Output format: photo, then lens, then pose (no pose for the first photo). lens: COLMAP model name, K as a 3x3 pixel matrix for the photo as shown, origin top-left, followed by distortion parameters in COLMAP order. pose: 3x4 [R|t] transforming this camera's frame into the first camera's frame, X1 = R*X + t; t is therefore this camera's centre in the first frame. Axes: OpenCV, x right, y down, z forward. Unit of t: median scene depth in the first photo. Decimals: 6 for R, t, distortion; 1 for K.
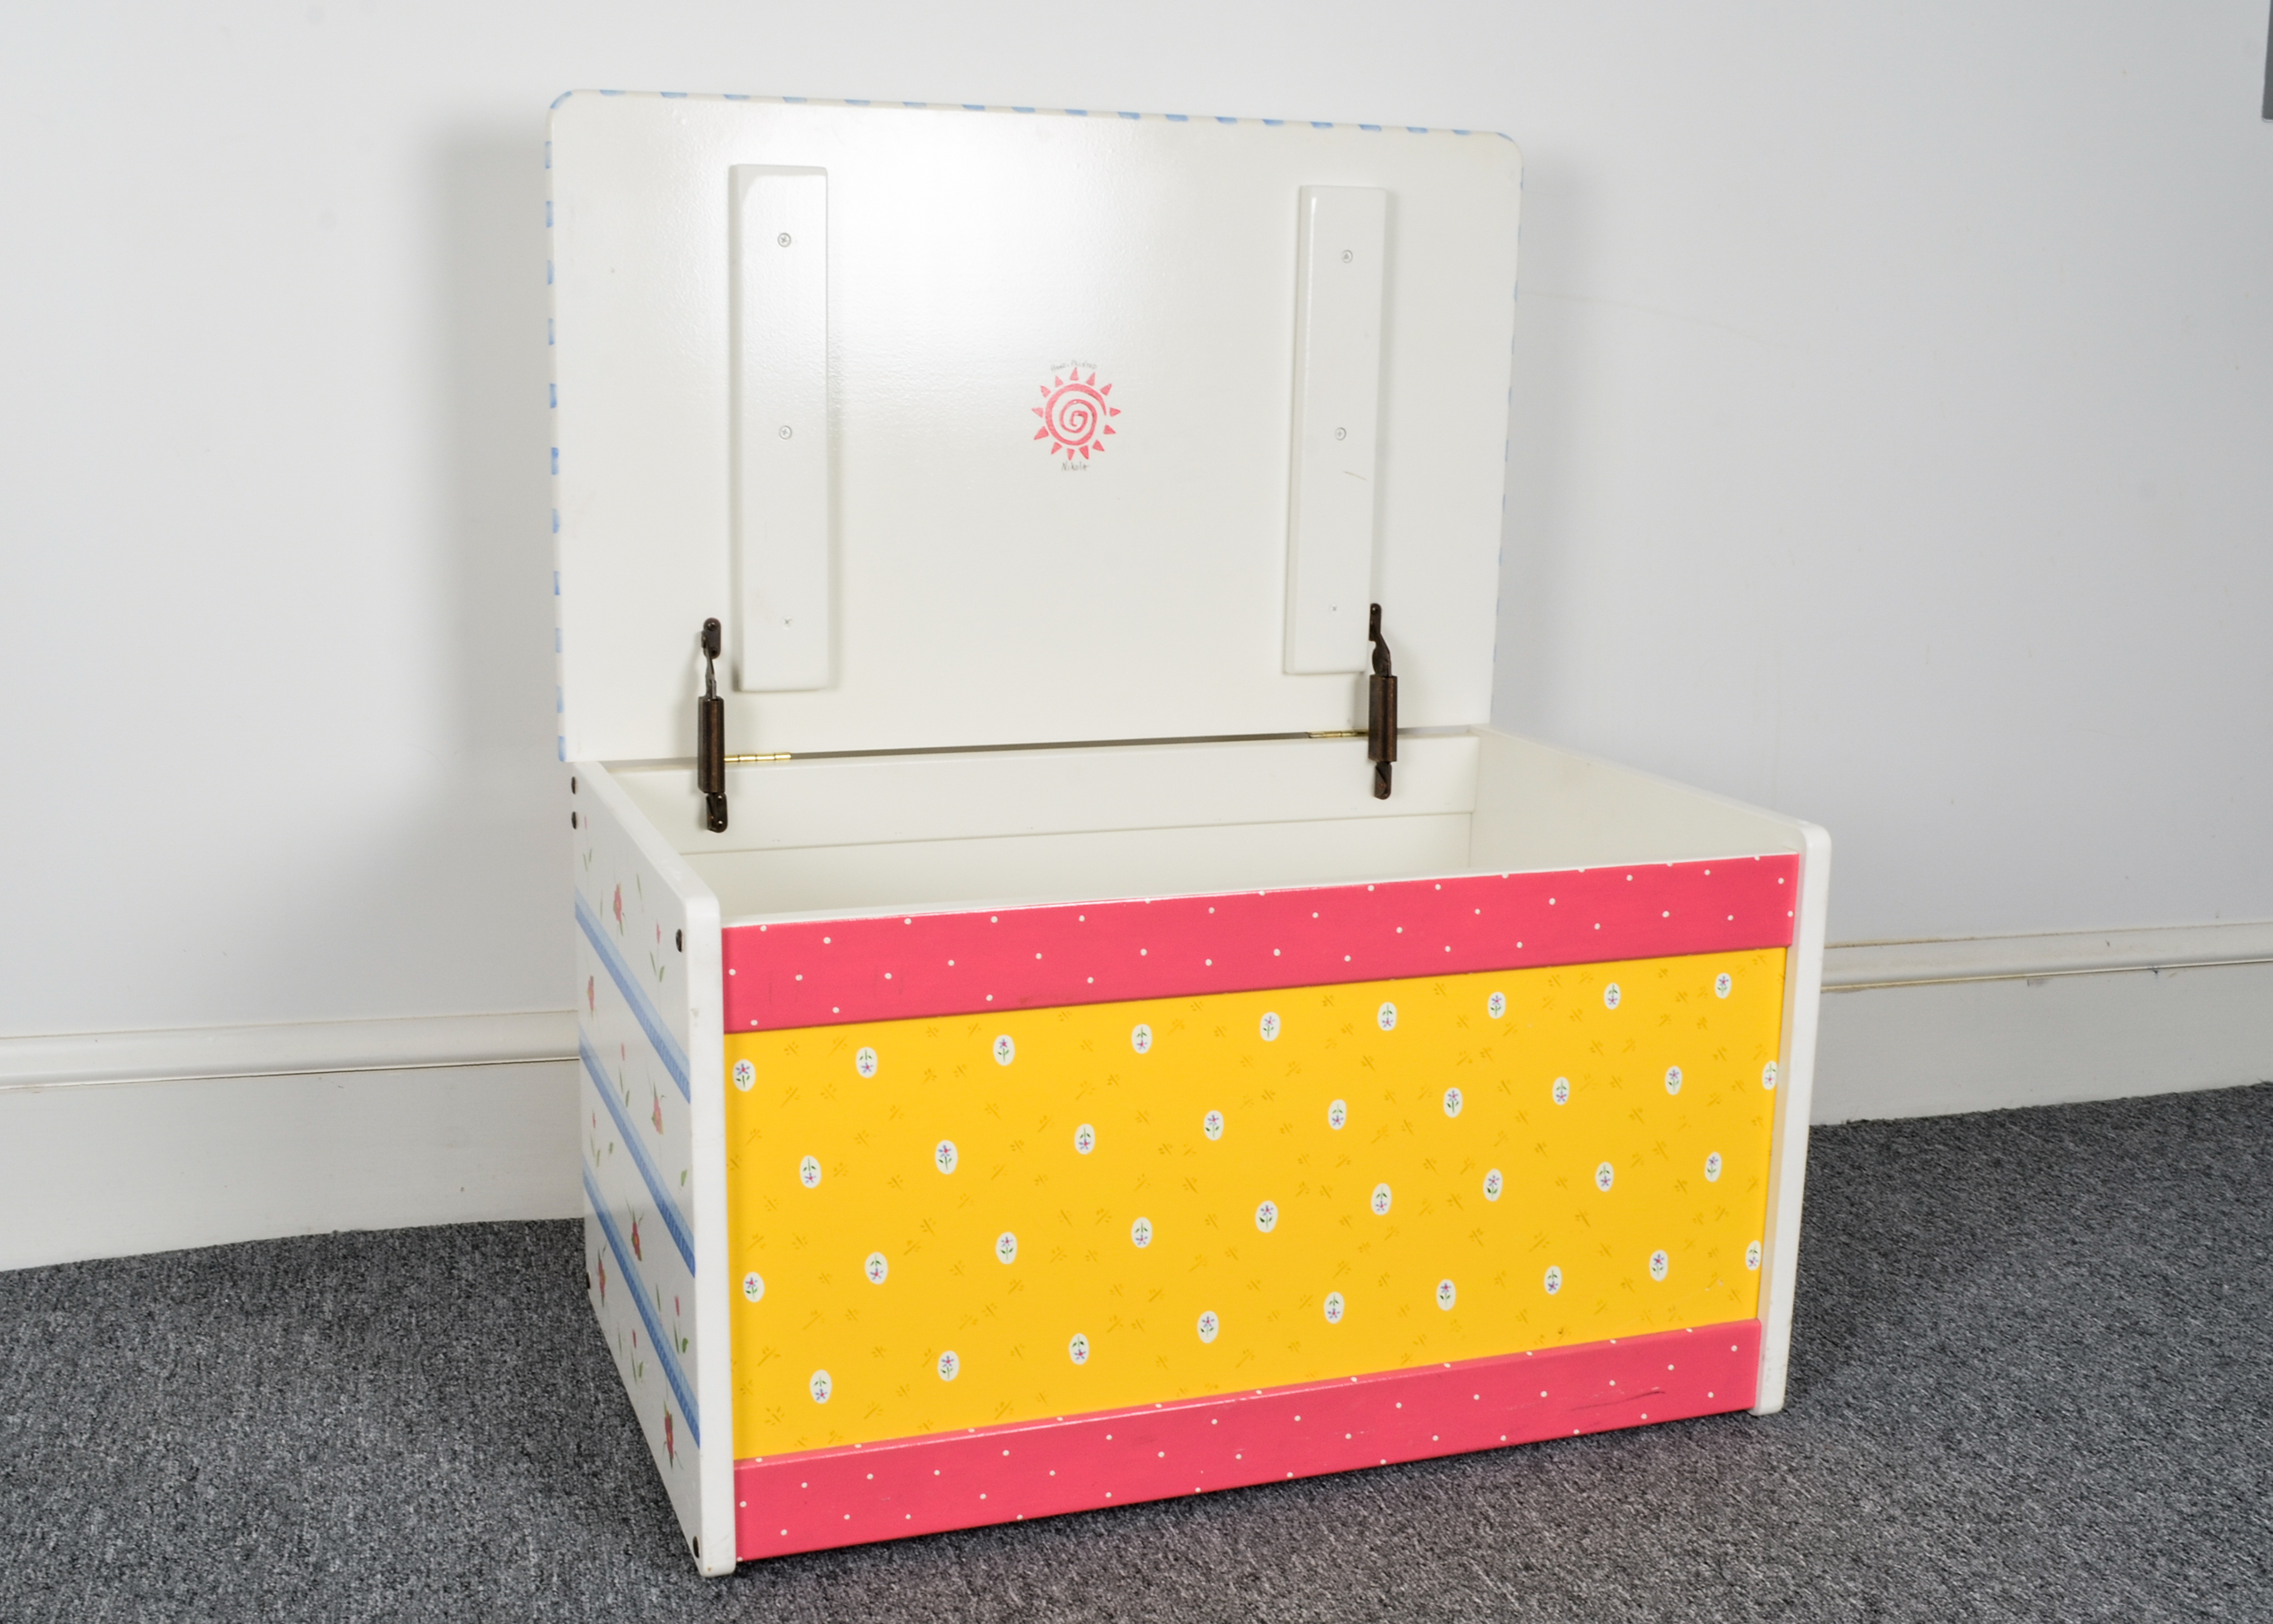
lens RADIAL K [[2452.2, 0, 1062.0], [0, 2452.2, 851.3], [0, 0, 1]] dist [-0.071825, 0.000000]
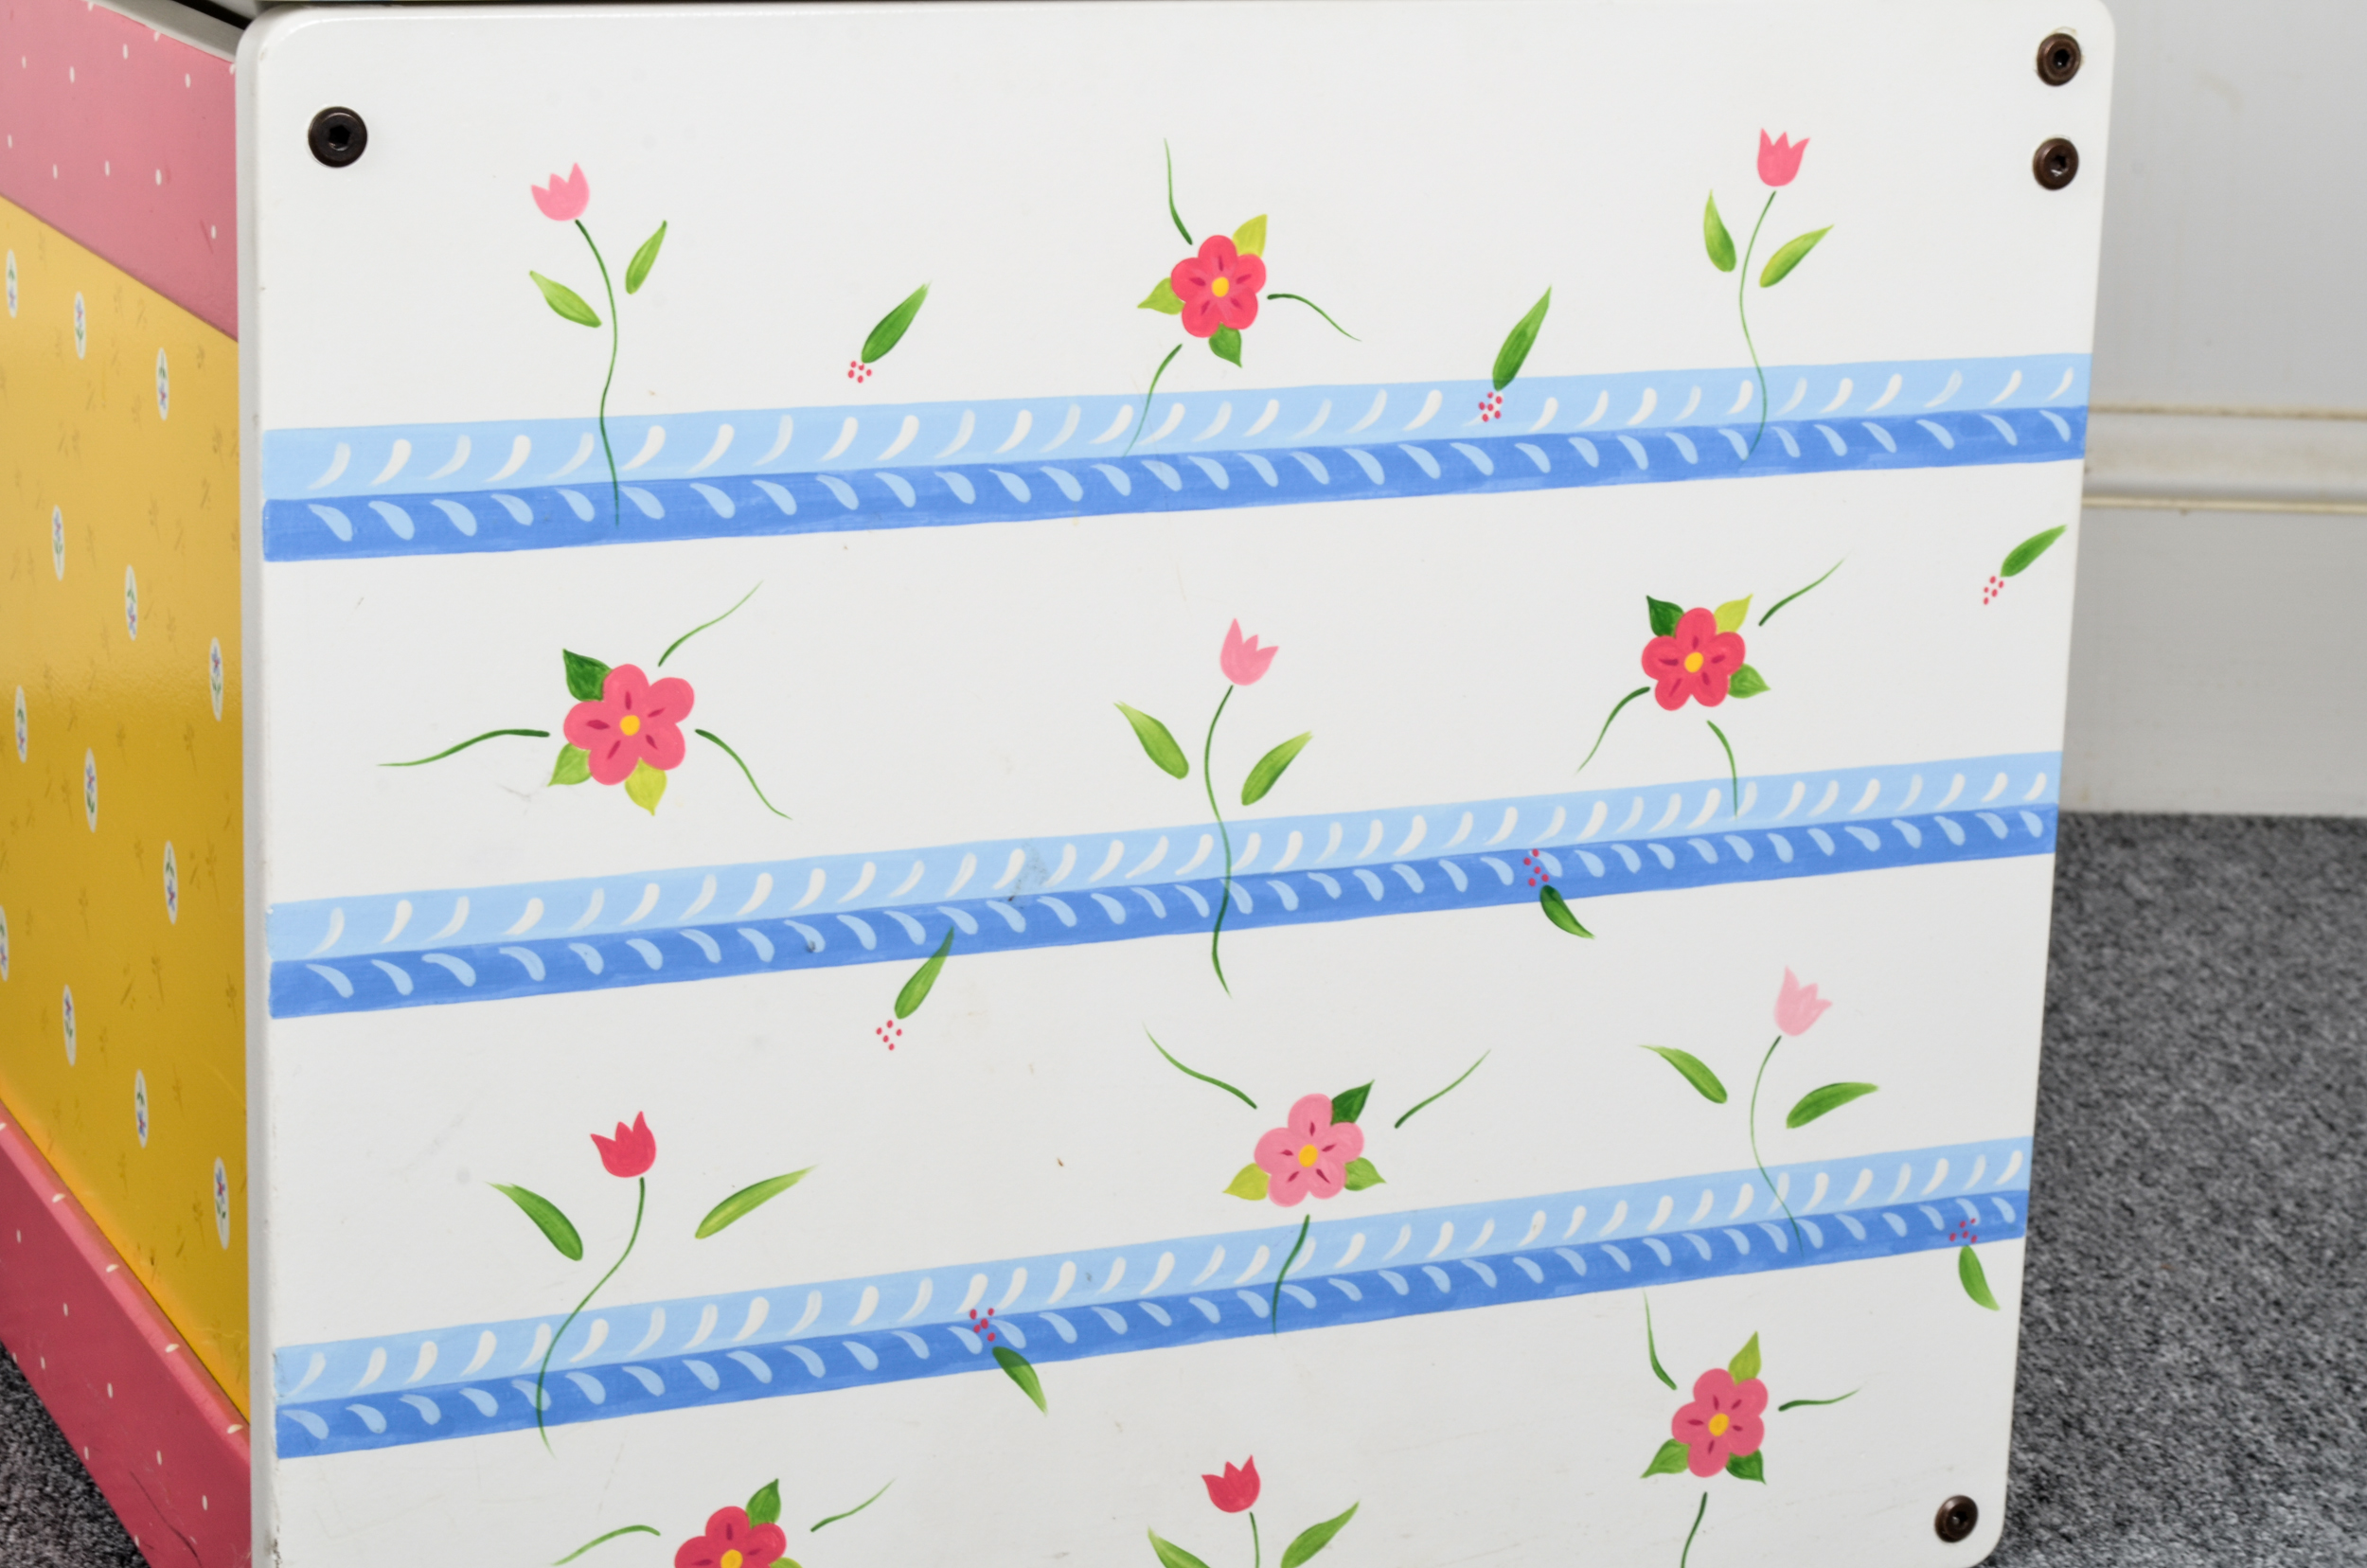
lens RADIAL K [[5419.6, 0, 1194.7], [0, 5419.6, 784.9], [0, 0, 1]] dist [0.056514, 0.000000]
pose [[0.987435, 0.063302, -0.144794, 0.290964], [-0.059828, 0.997810, 0.028227, 0.141748], [0.146264, -0.019209, 0.989059, -0.059008]]
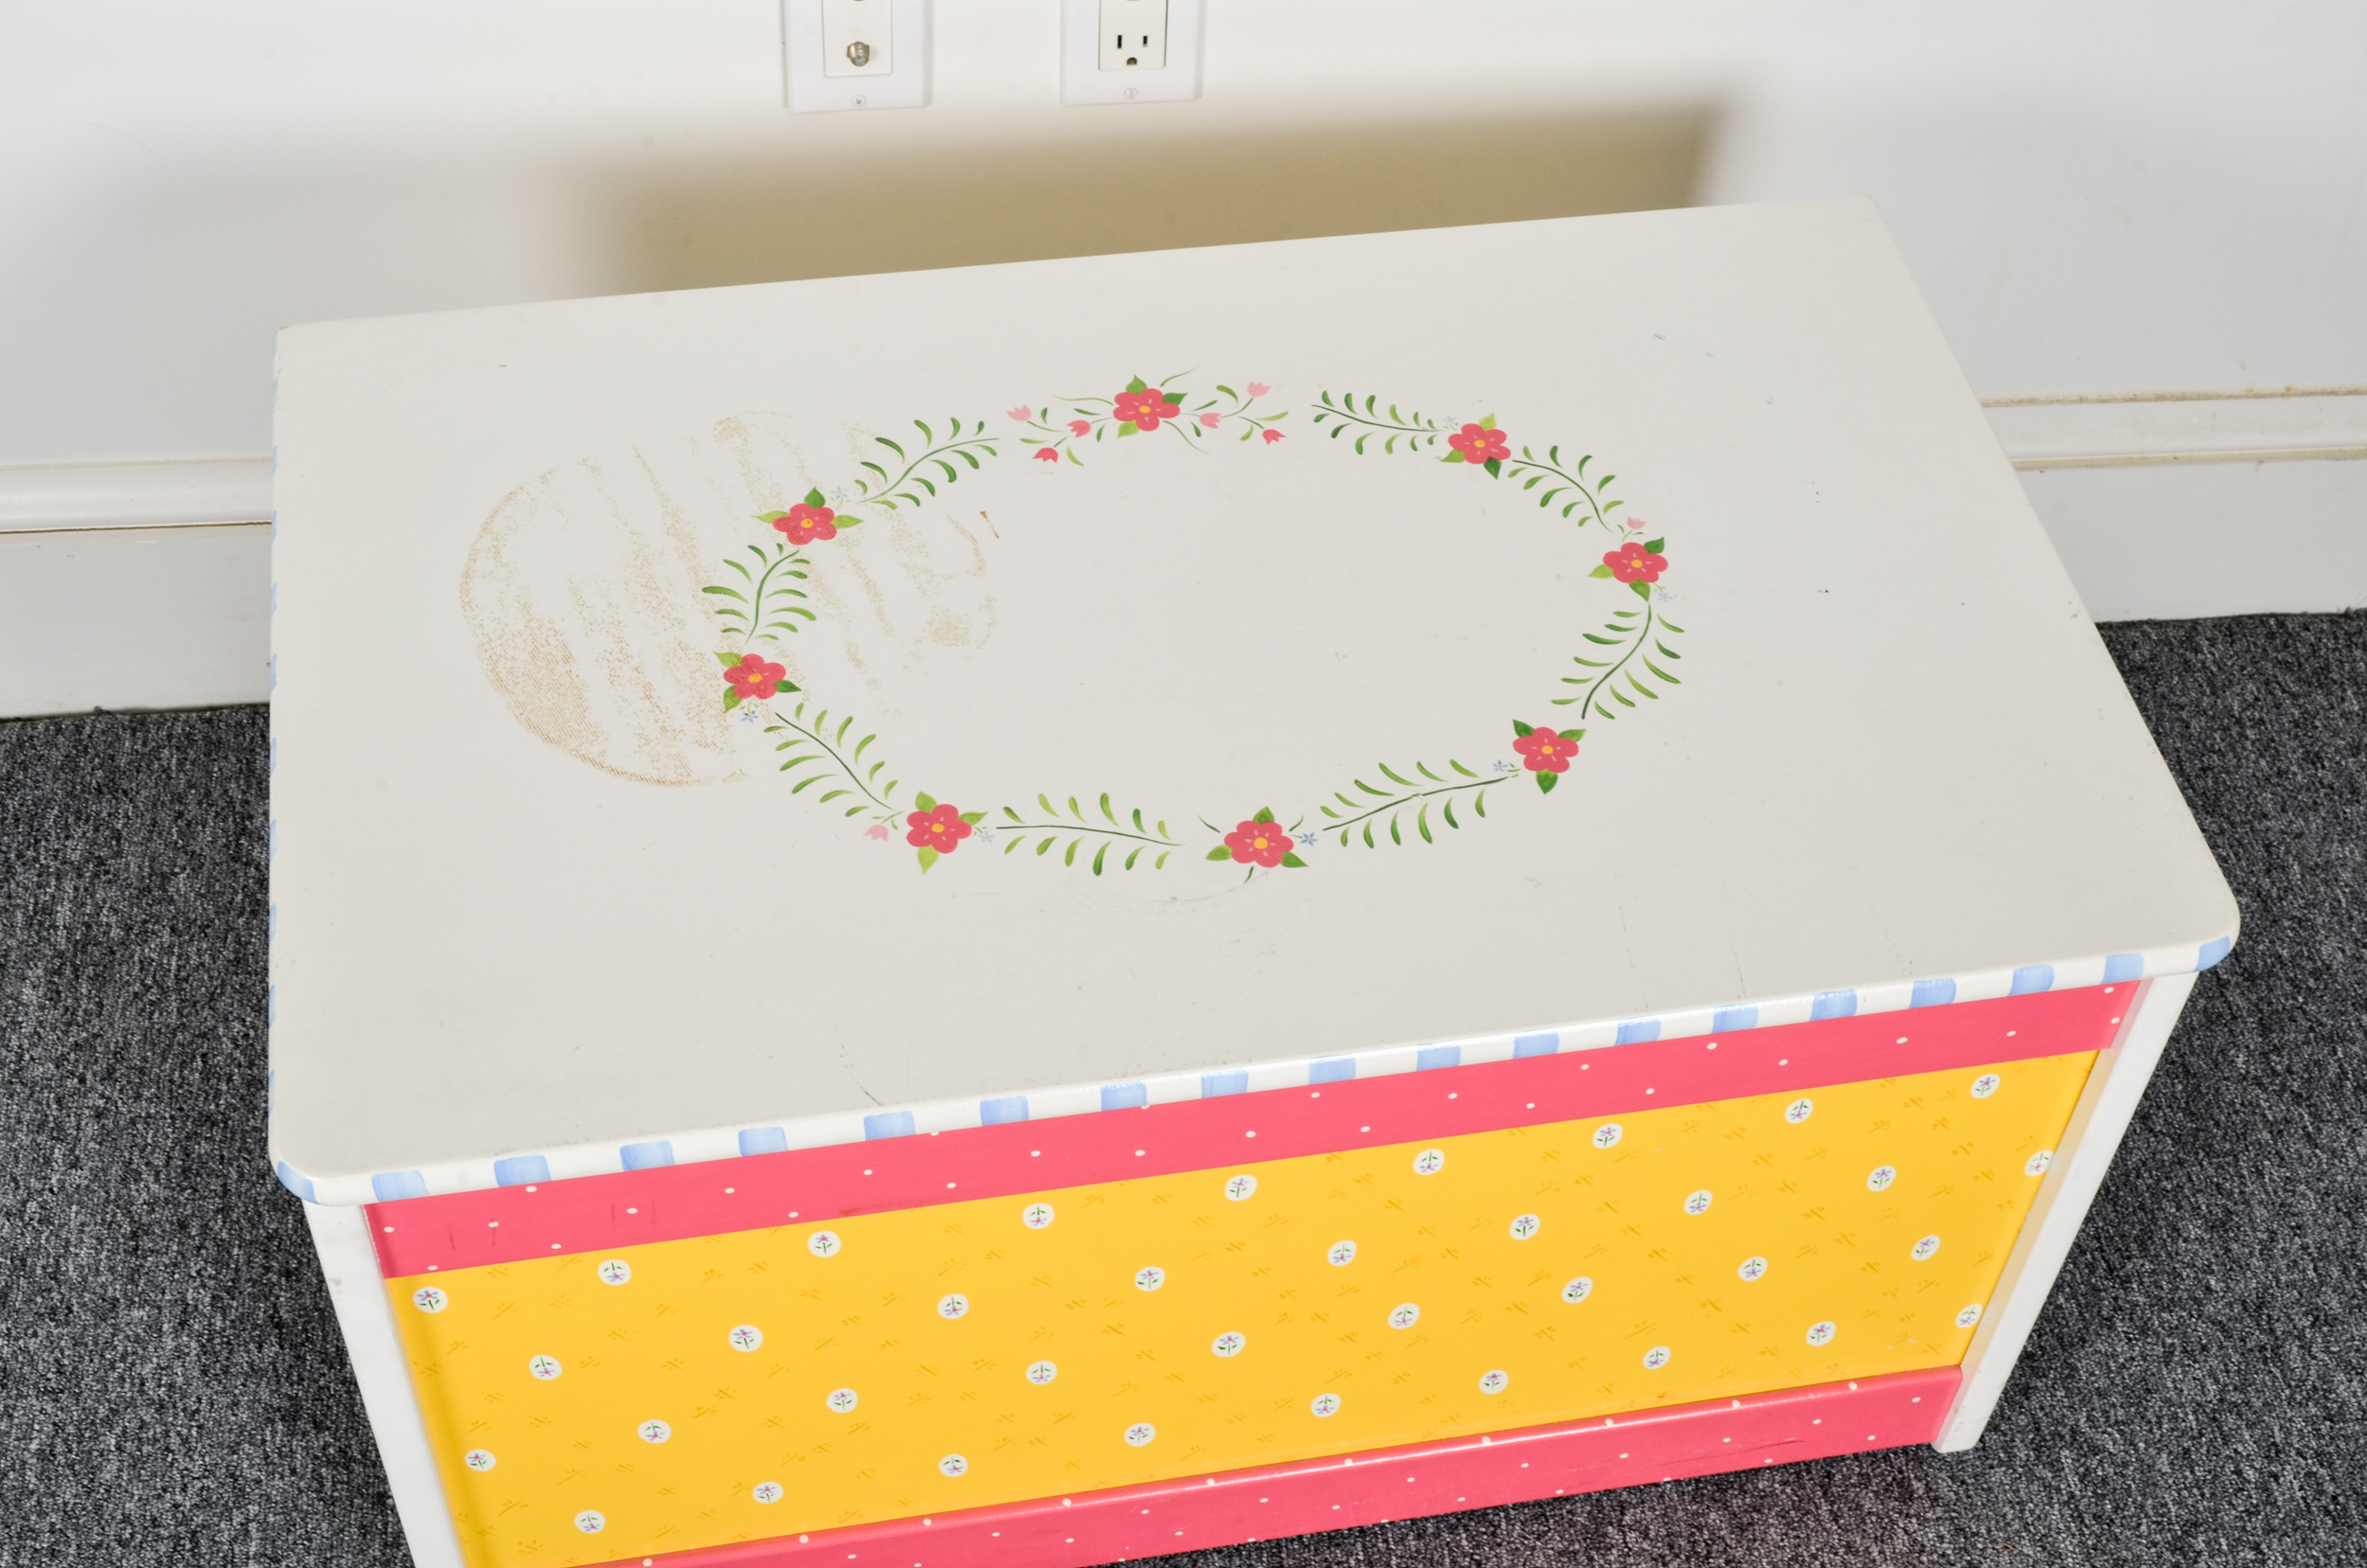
lens RADIAL K [[3160.0, 0, 1215.8], [0, 3160.0, 838.5], [0, 0, 1]] dist [-0.026898, 0.000000]
pose [[0.989781, 0.129982, -0.058640, 0.112467], [-0.068355, 0.793390, 0.604864, -0.508735], [0.125146, -0.594674, 0.794167, 0.357178]]
